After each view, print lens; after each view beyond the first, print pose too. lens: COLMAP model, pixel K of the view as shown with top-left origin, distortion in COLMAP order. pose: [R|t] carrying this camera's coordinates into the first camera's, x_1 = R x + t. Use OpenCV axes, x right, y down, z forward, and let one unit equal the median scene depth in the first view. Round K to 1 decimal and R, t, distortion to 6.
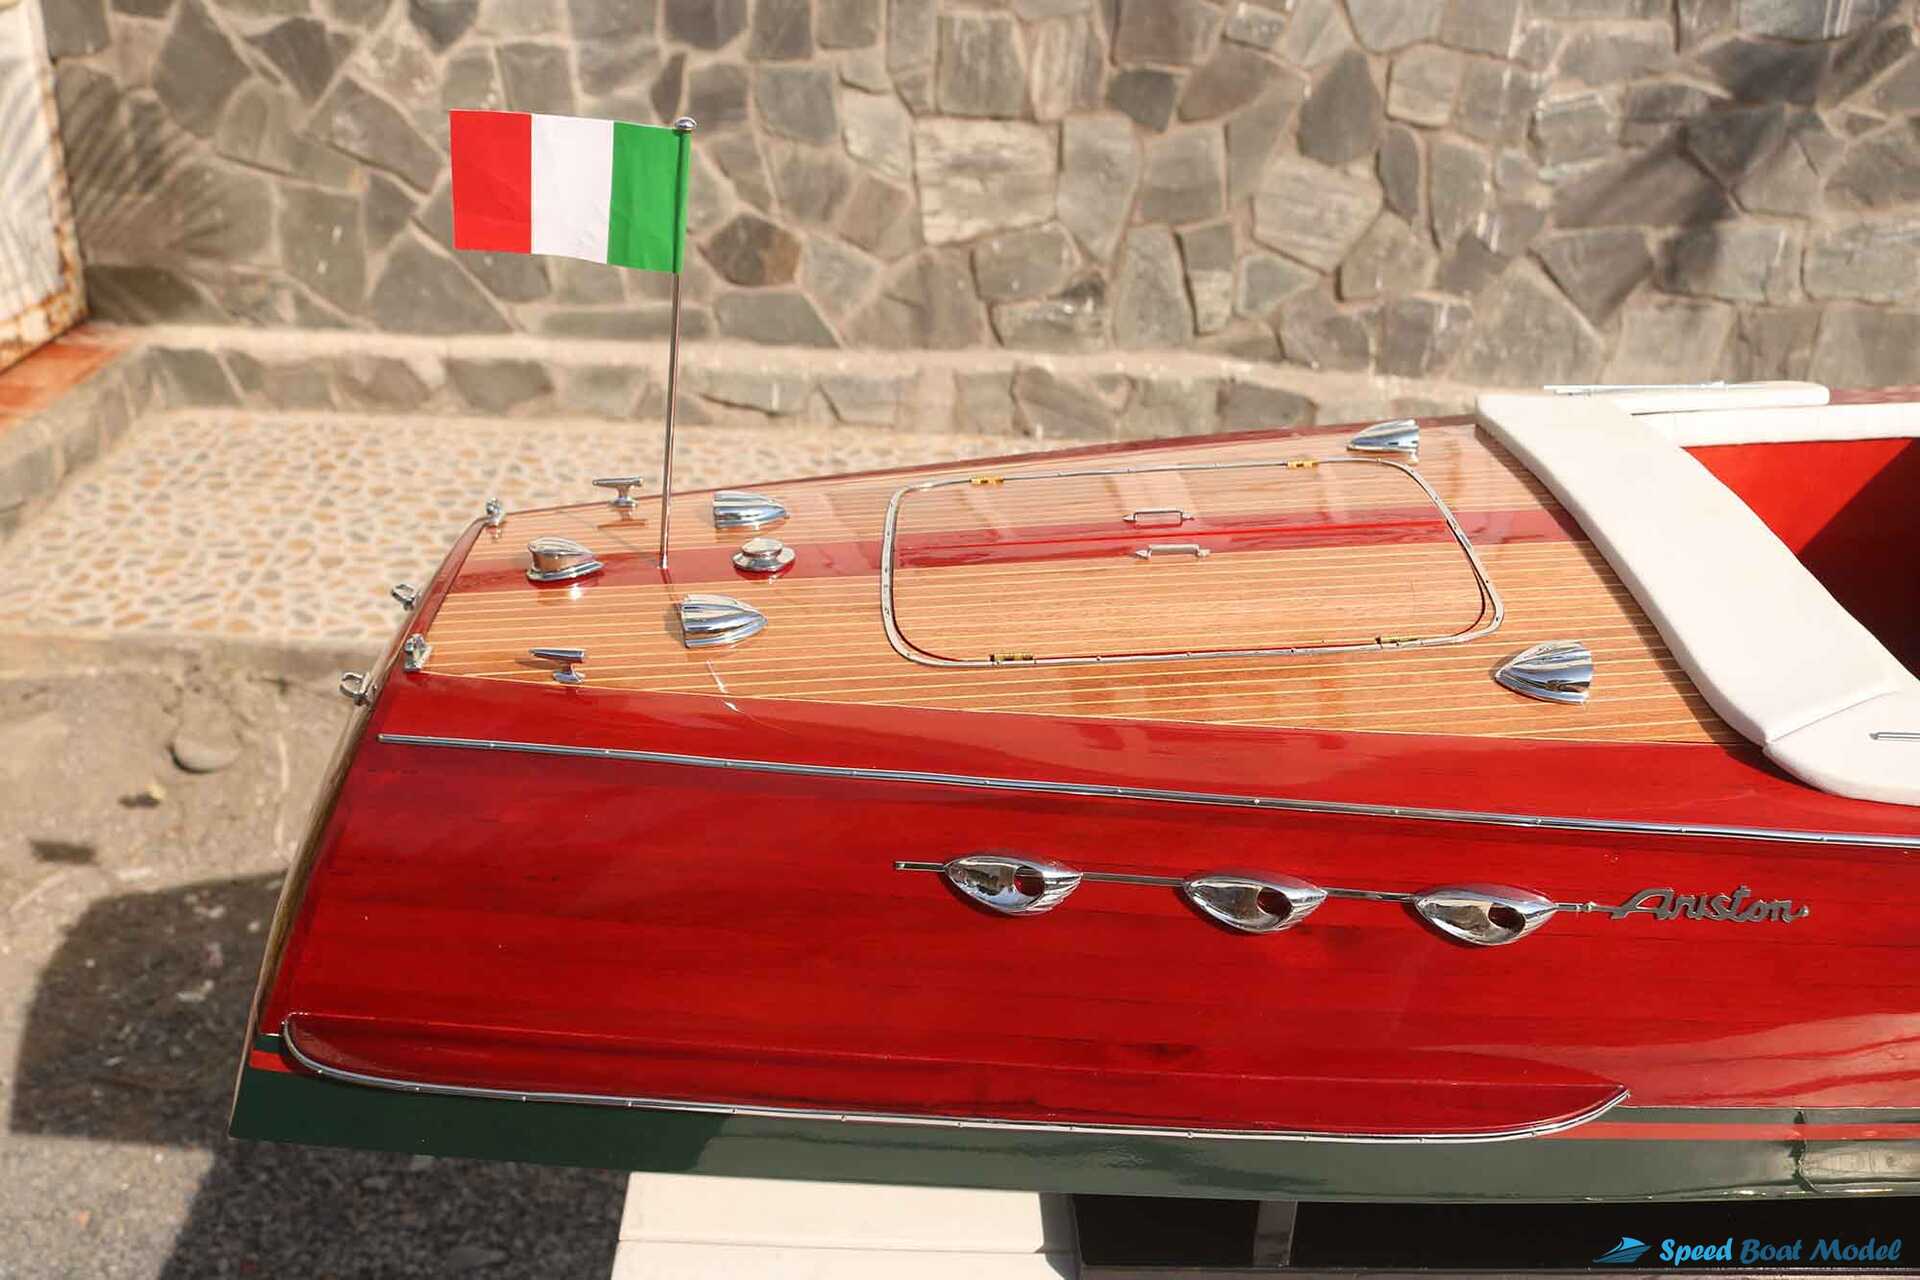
lens RADIAL K [[1818.1, 0, 940.7], [0, 1818.1, 654.4], [0, 0, 1]] dist [-0.101351, 0.000000]
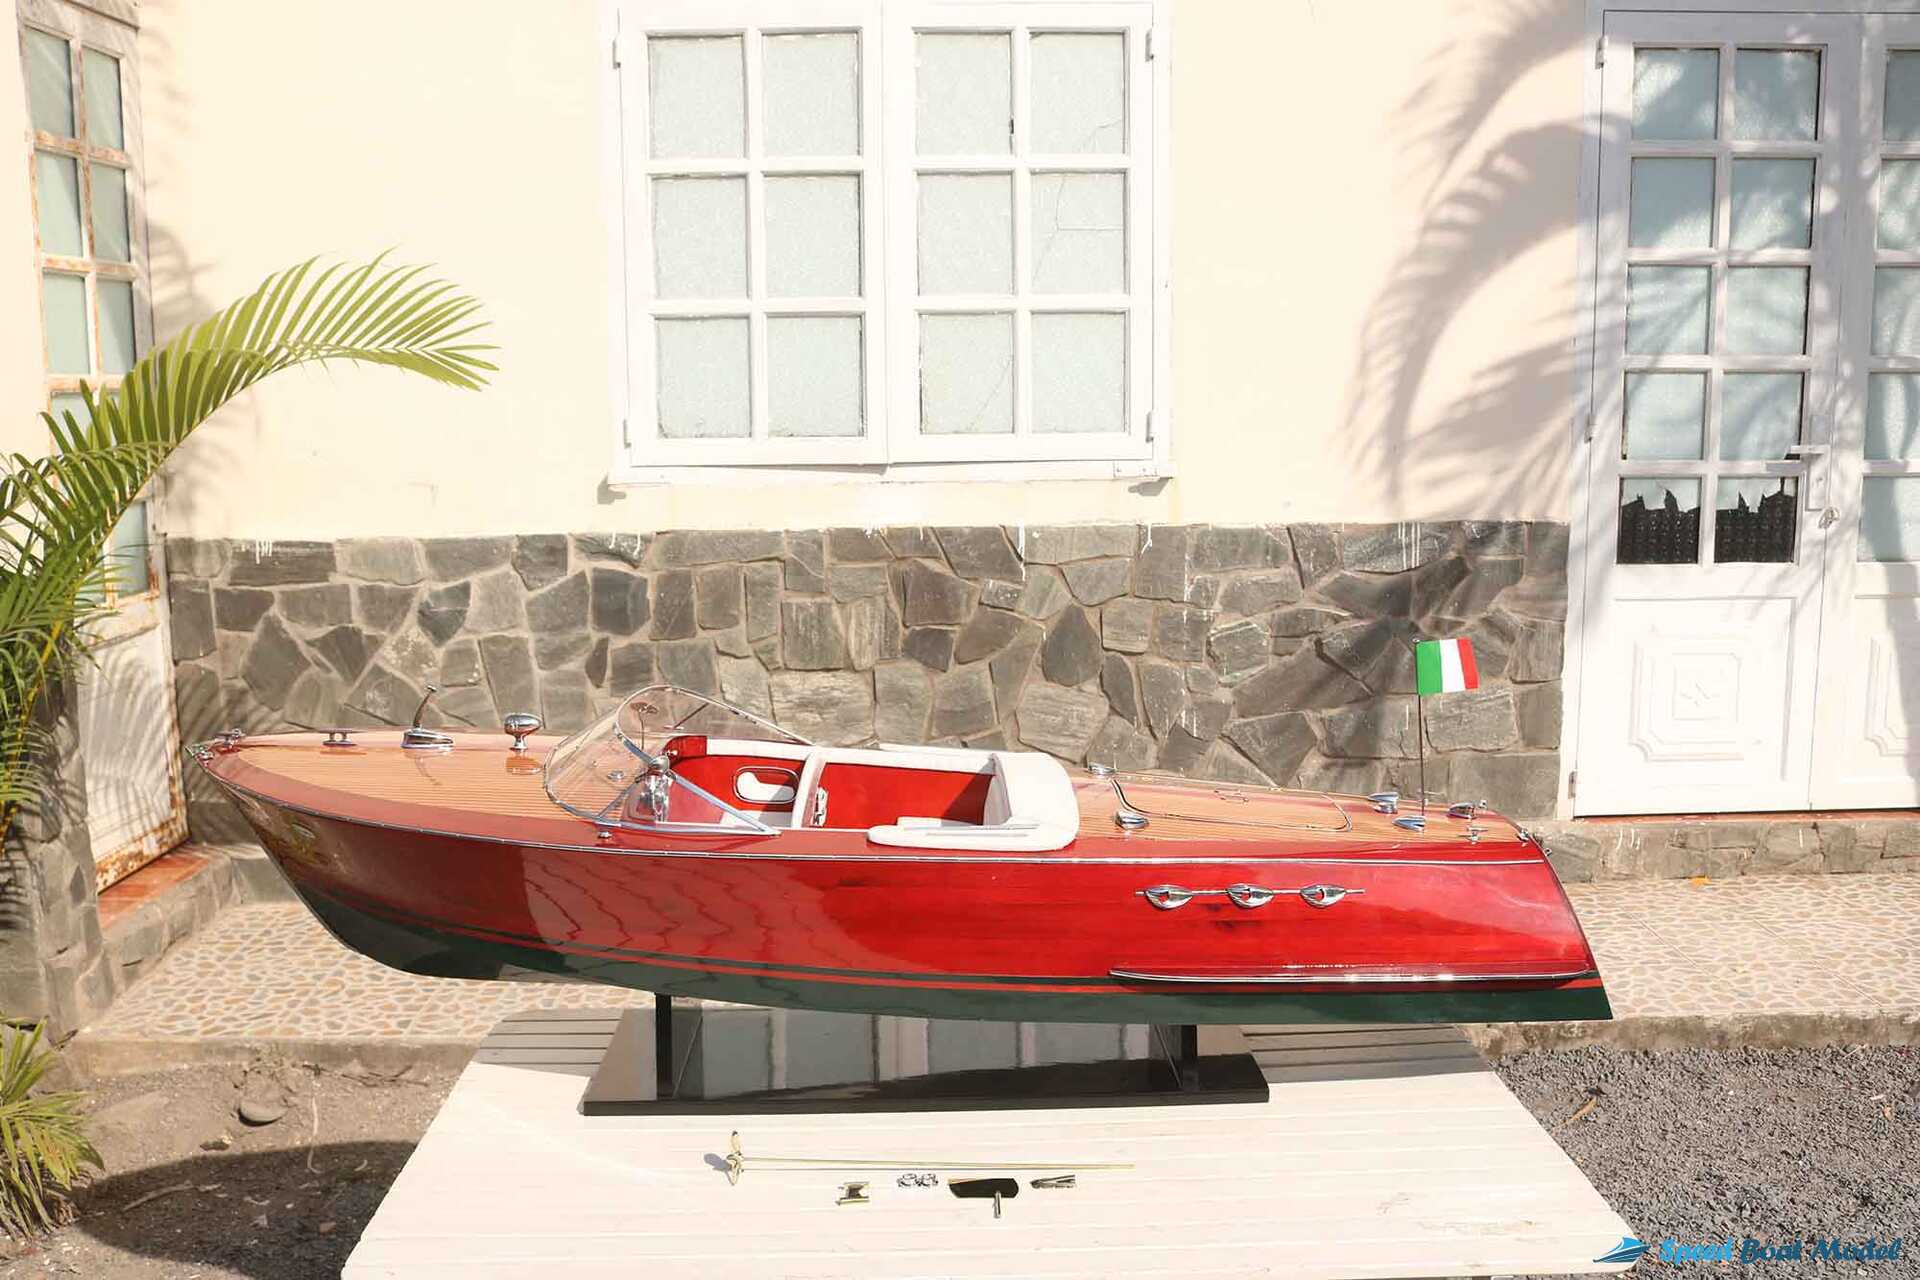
lens RADIAL K [[1742.8, 0, 930.0], [0, 1742.8, 653.1], [0, 0, 1]] dist [-0.138302, 0.102862]
pose [[0.998036, -0.061771, -0.010426, 0.125842], [0.055612, 0.950255, -0.306468, 0.115153], [0.028838, 0.305287, 0.951824, -0.308203]]
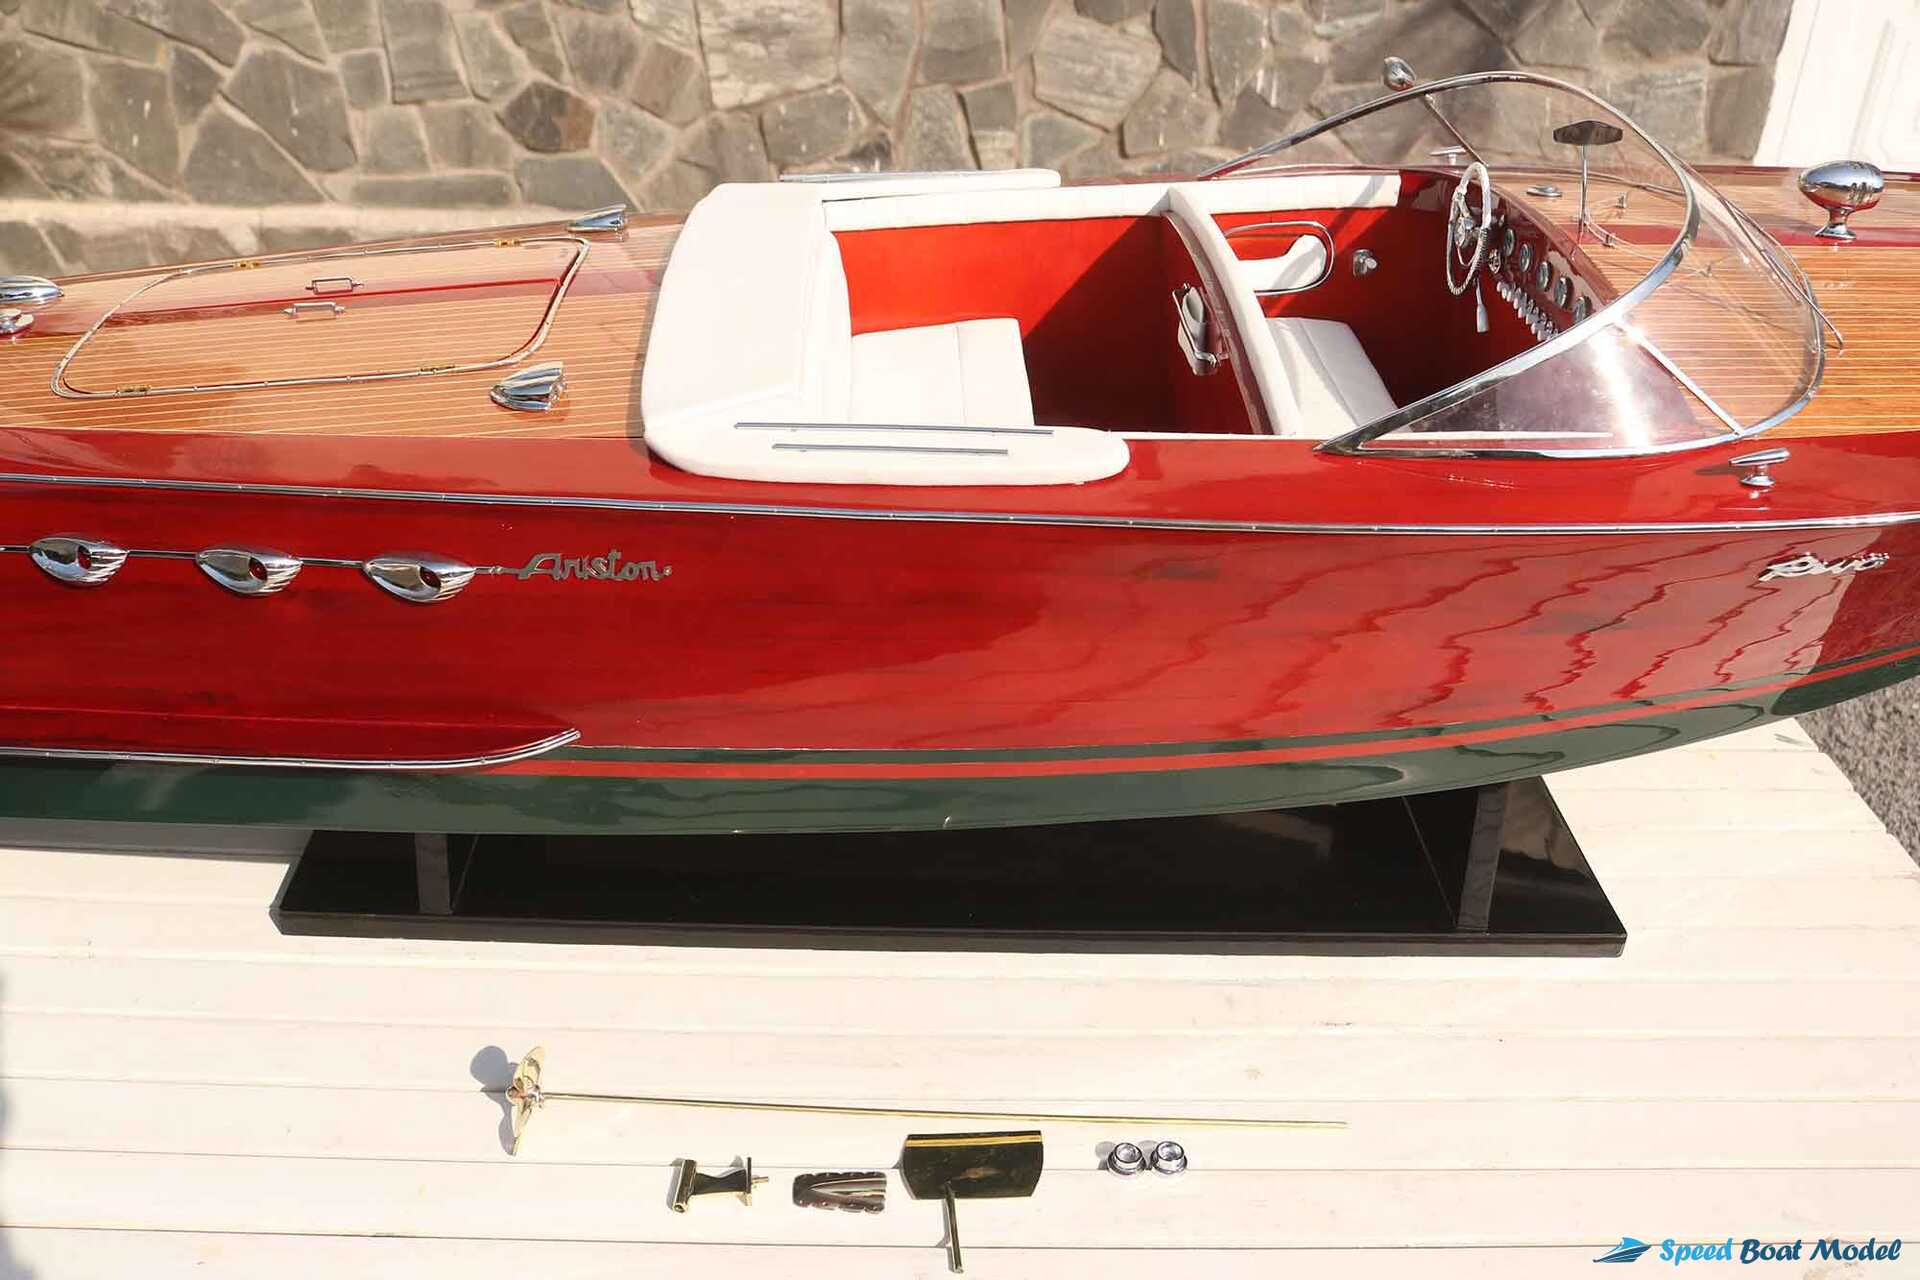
lens RADIAL K [[1818.1, 0, 935.6], [0, 1818.1, 638.3], [0, 0, 1]] dist [-0.101351, 0.000000]
pose [[0.999945, -0.008477, -0.006148, 0.123622], [0.008778, 0.998680, 0.050613, 0.023989], [0.005711, -0.050664, 0.998699, -0.036527]]
